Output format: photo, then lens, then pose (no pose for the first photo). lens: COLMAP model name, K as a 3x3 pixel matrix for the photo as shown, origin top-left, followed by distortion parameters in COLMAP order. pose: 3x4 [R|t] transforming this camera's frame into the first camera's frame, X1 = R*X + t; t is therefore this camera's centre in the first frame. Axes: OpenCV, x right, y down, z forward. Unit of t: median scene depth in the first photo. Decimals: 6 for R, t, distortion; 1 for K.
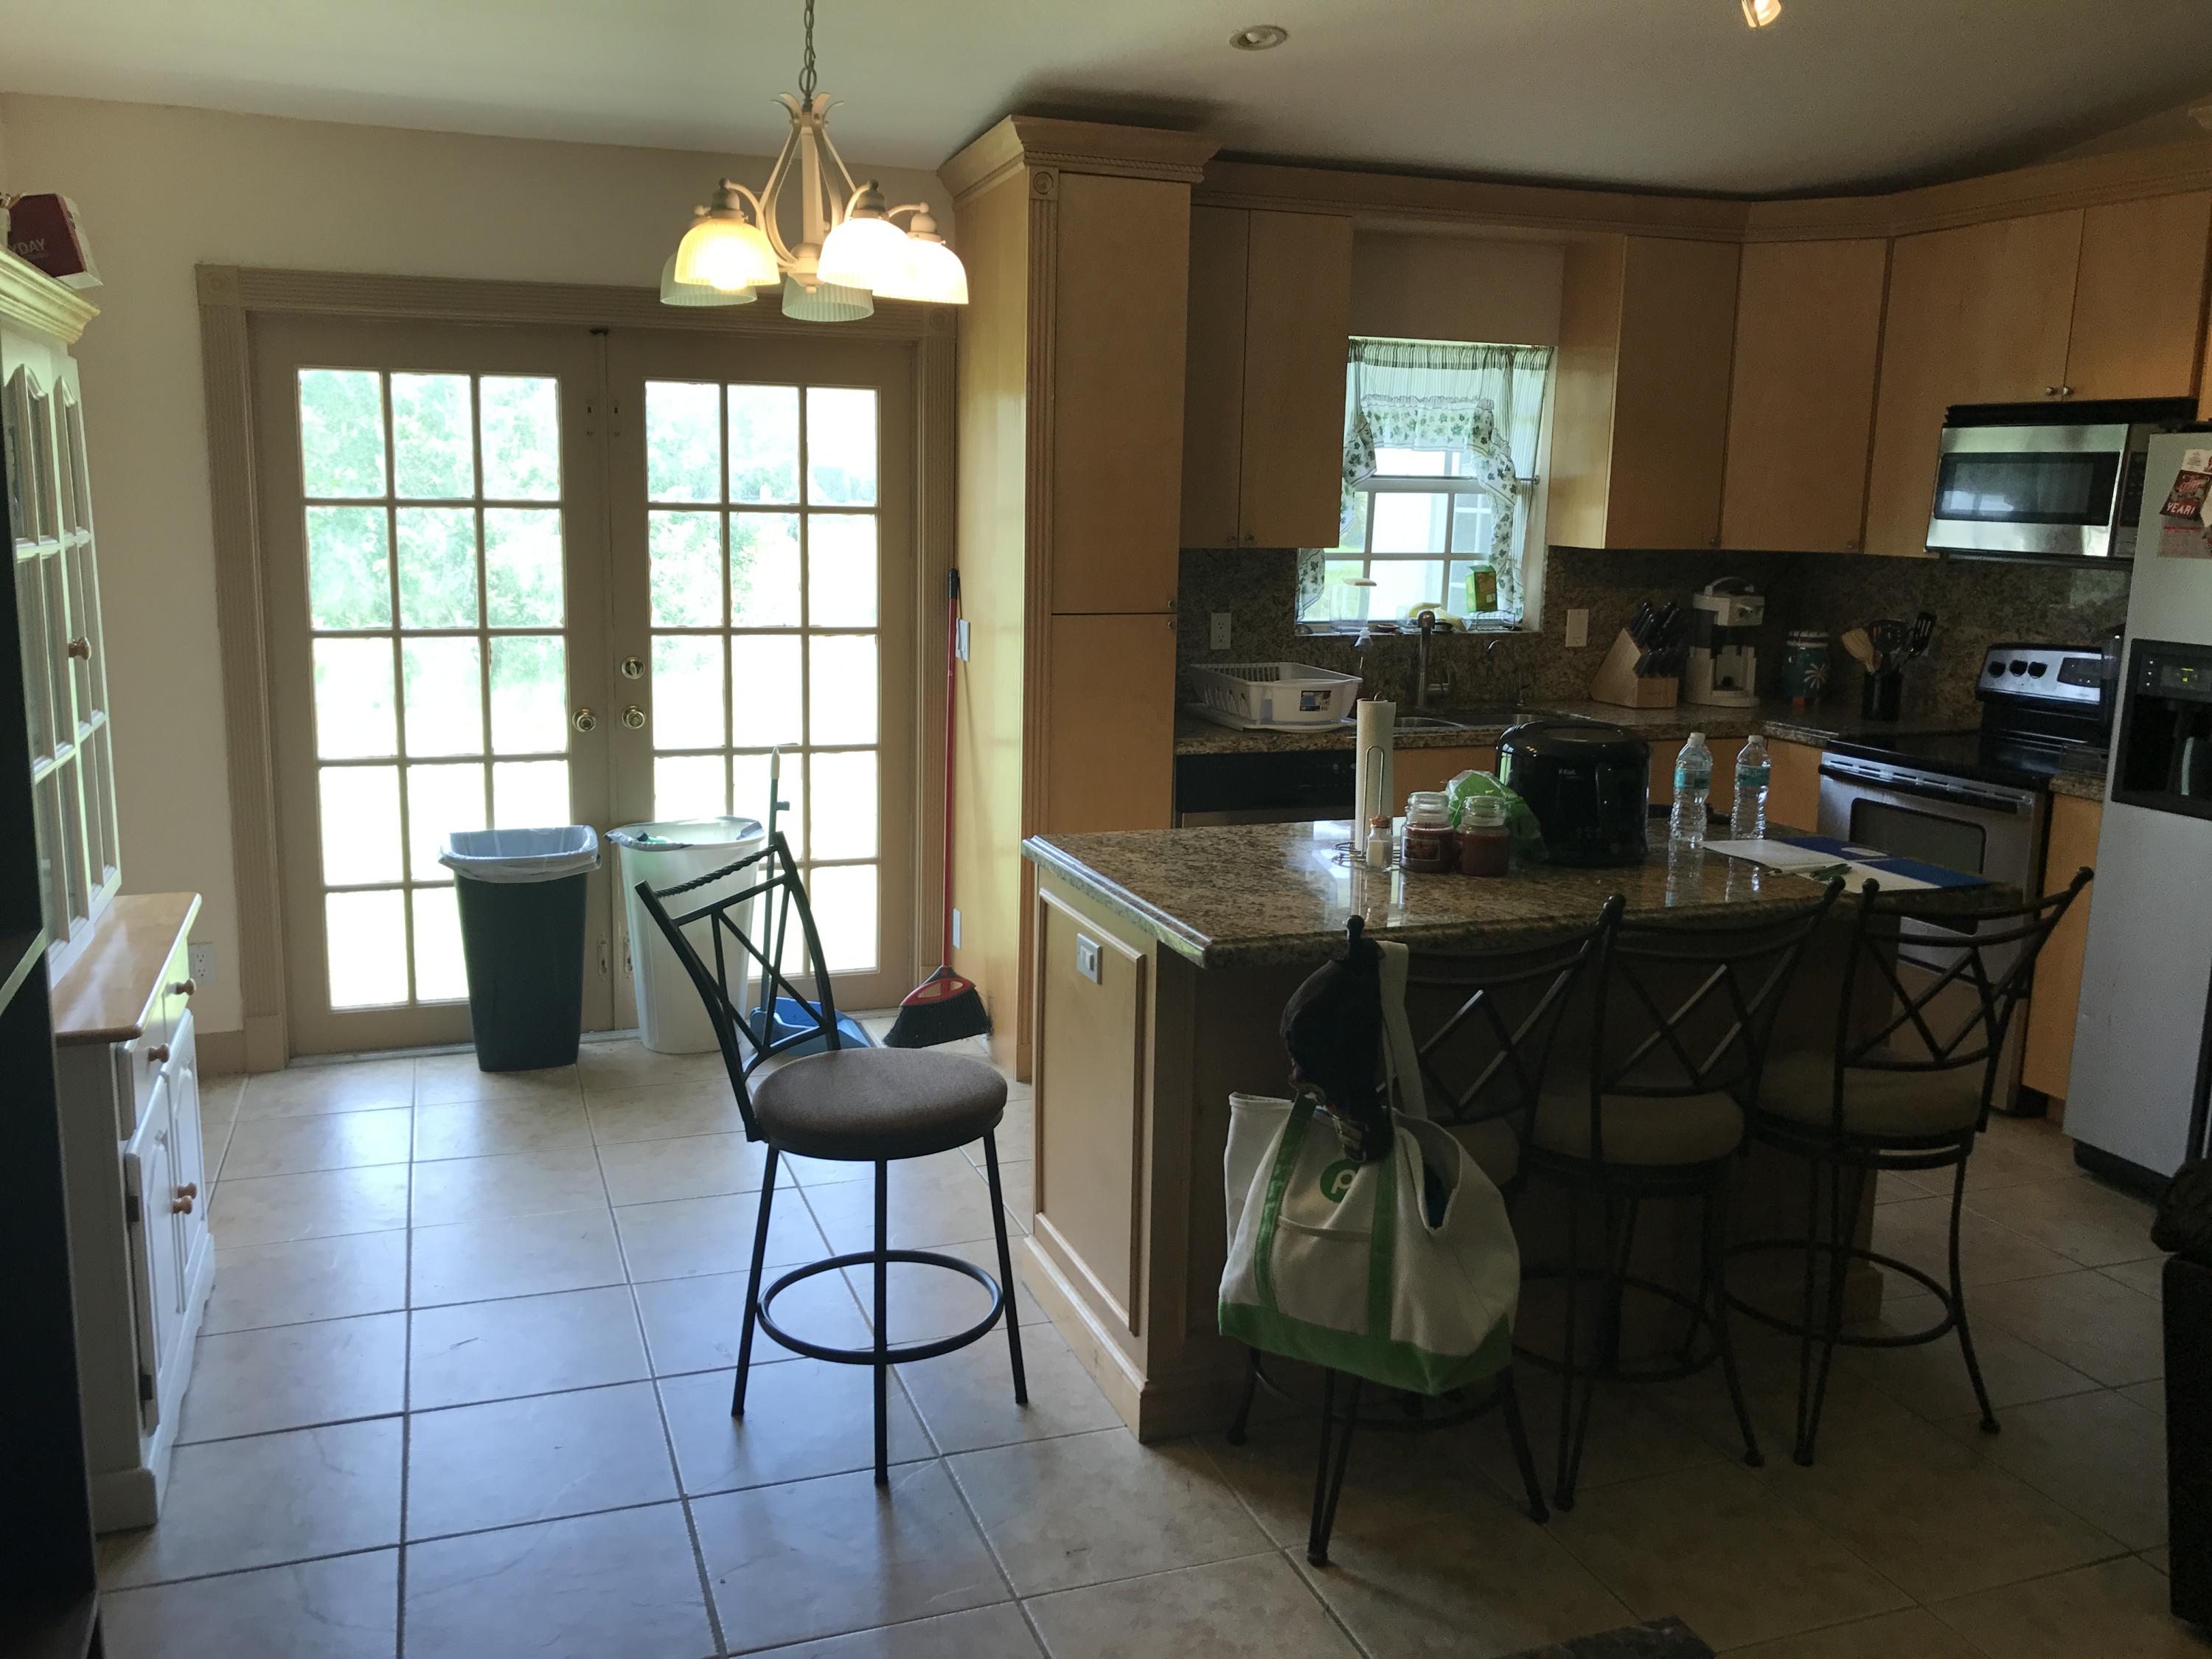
lens RADIAL K [[1819.3, 0, 1095.8], [0, 1819.3, 824.3], [0, 0, 1]] dist [0.089461, -0.006937]
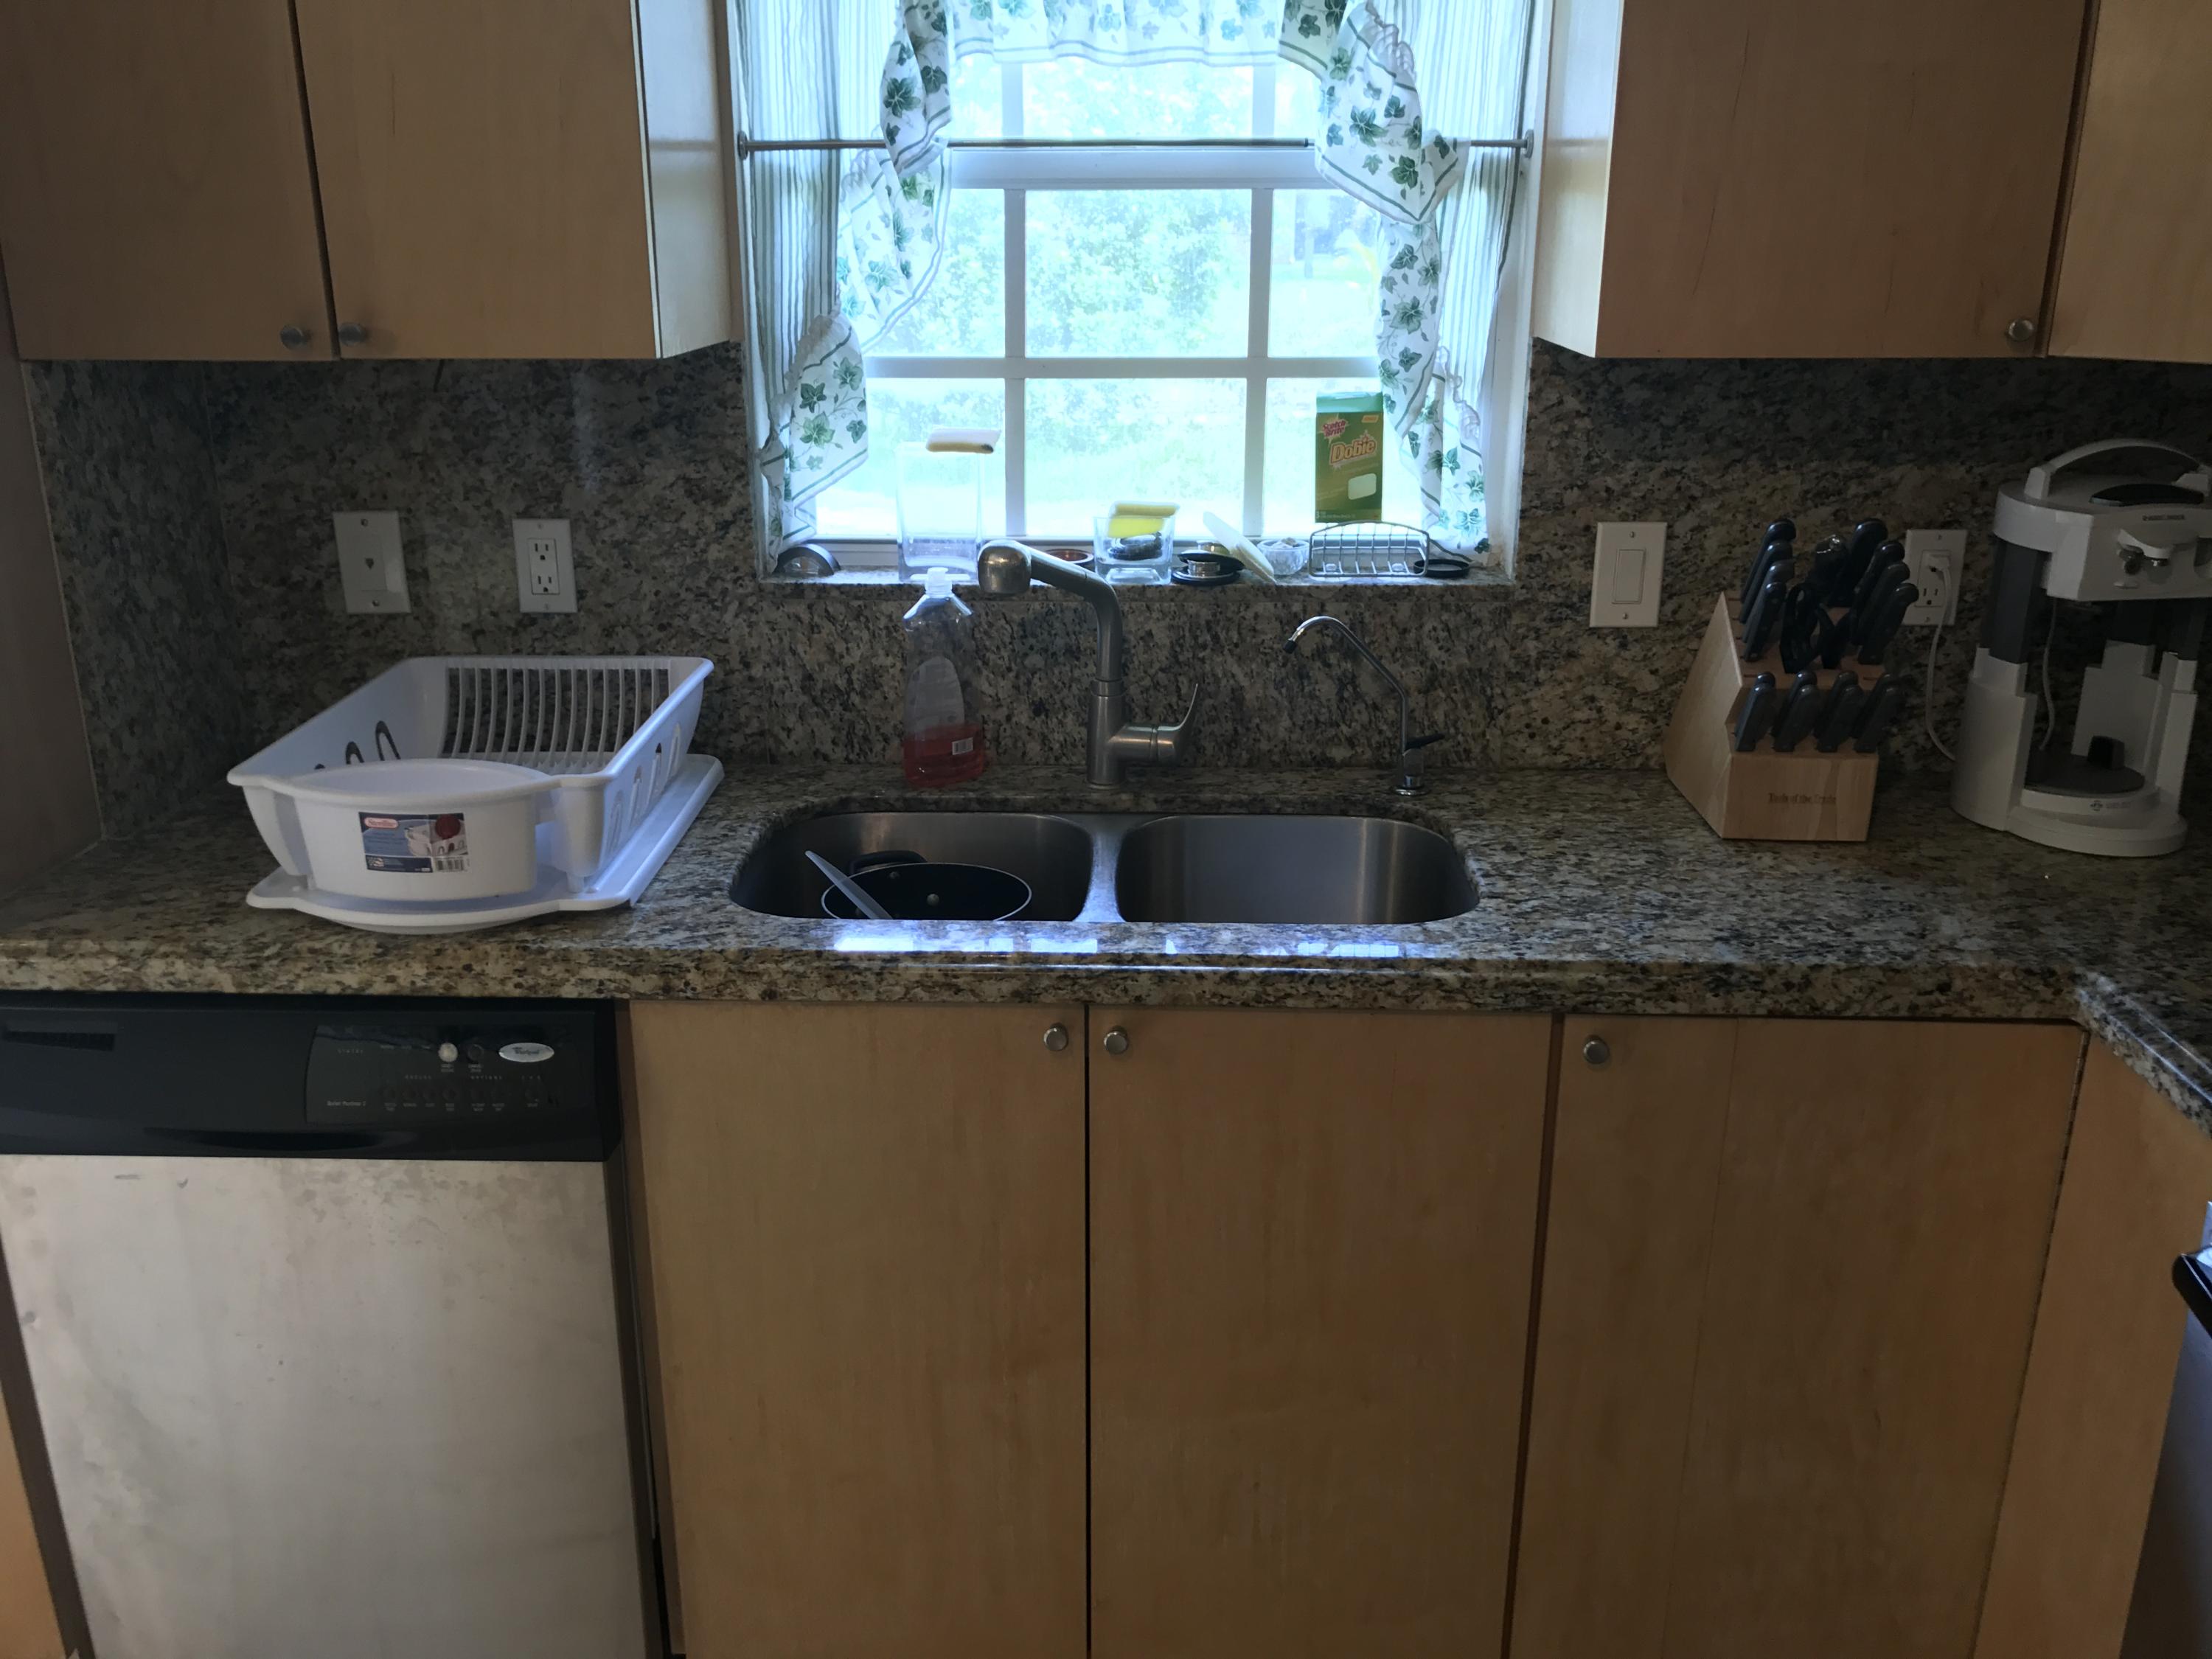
lens RADIAL K [[1835.4, 0, 1106.1], [0, 1835.4, 818.3], [0, 0, 1]] dist [0.021903, -0.004578]
pose [[0.921497, 0.100065, -0.375274, 0.546027], [-0.046878, 0.987832, 0.148291, -0.192701], [0.385547, -0.119057, 0.914975, 1.118824]]
